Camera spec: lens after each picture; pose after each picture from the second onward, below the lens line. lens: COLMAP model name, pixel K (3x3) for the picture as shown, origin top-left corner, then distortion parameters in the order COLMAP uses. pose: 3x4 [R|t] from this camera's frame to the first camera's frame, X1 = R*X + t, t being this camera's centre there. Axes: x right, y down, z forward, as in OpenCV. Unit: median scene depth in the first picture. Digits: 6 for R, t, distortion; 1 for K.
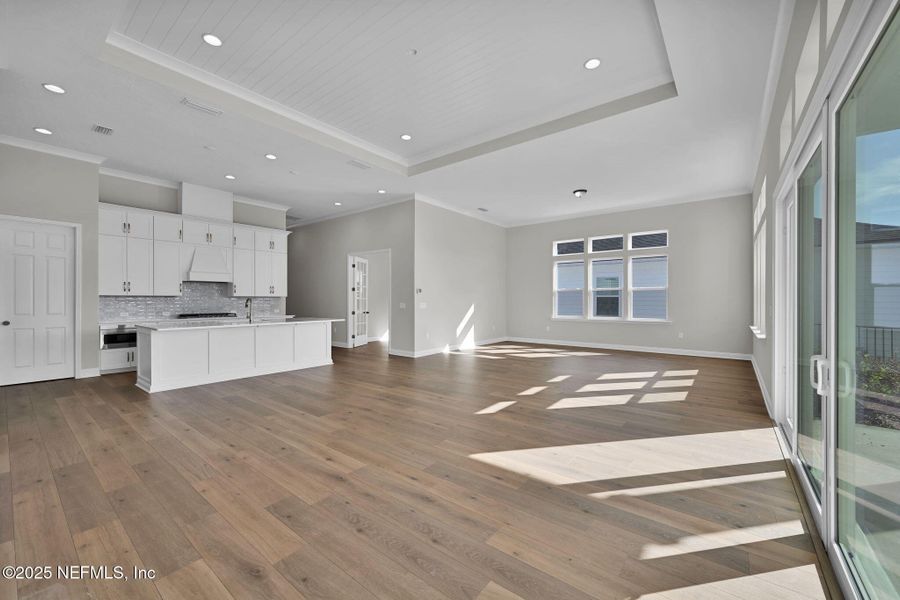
lens RADIAL K [[355.3, 0, 452.8], [0, 355.3, 301.8], [0, 0, 1]] dist [-0.000065, 0.000137]
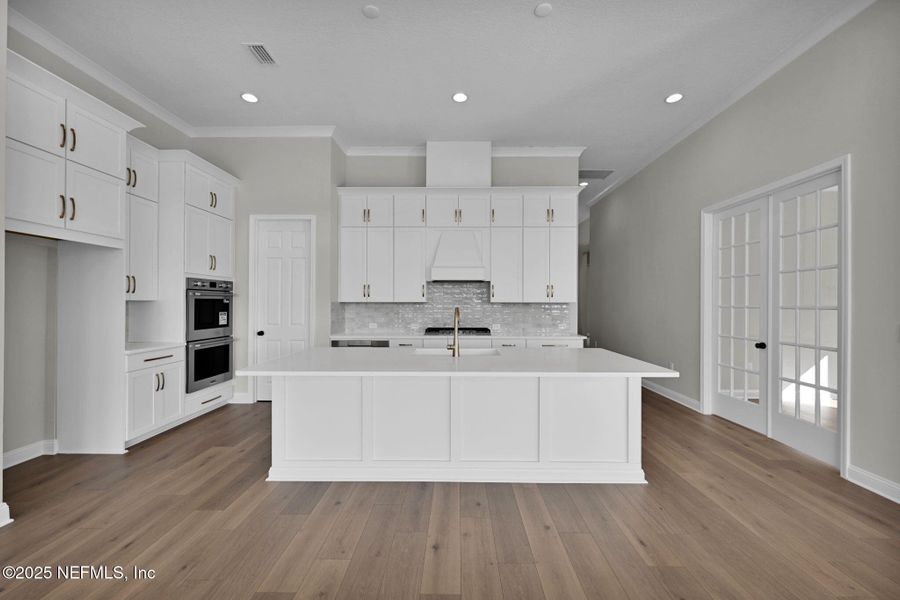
lens RADIAL K [[356.8, 0, 452.0], [0, 356.8, 303.4], [0, 0, 1]] dist [0.000047, -0.000218]
pose [[0.610252, 0.000098, -0.792207, -0.162981], [-0.006080, 0.999971, -0.004560, -0.011136], [0.792184, 0.007599, 0.610235, 0.596229]]
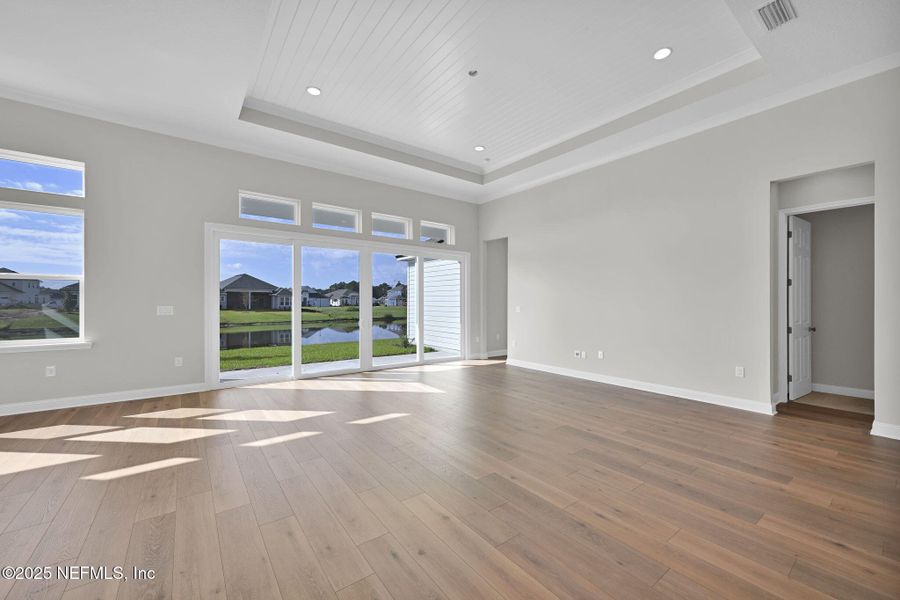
lens RADIAL K [[356.8, 0, 452.0], [0, 356.8, 303.4], [0, 0, 1]] dist [0.000047, -0.000218]
pose [[-0.966017, -0.005356, 0.258423, -0.172181], [-0.003536, 0.999966, 0.007508, -0.005737], [-0.258454, 0.006339, -0.966003, 1.059432]]
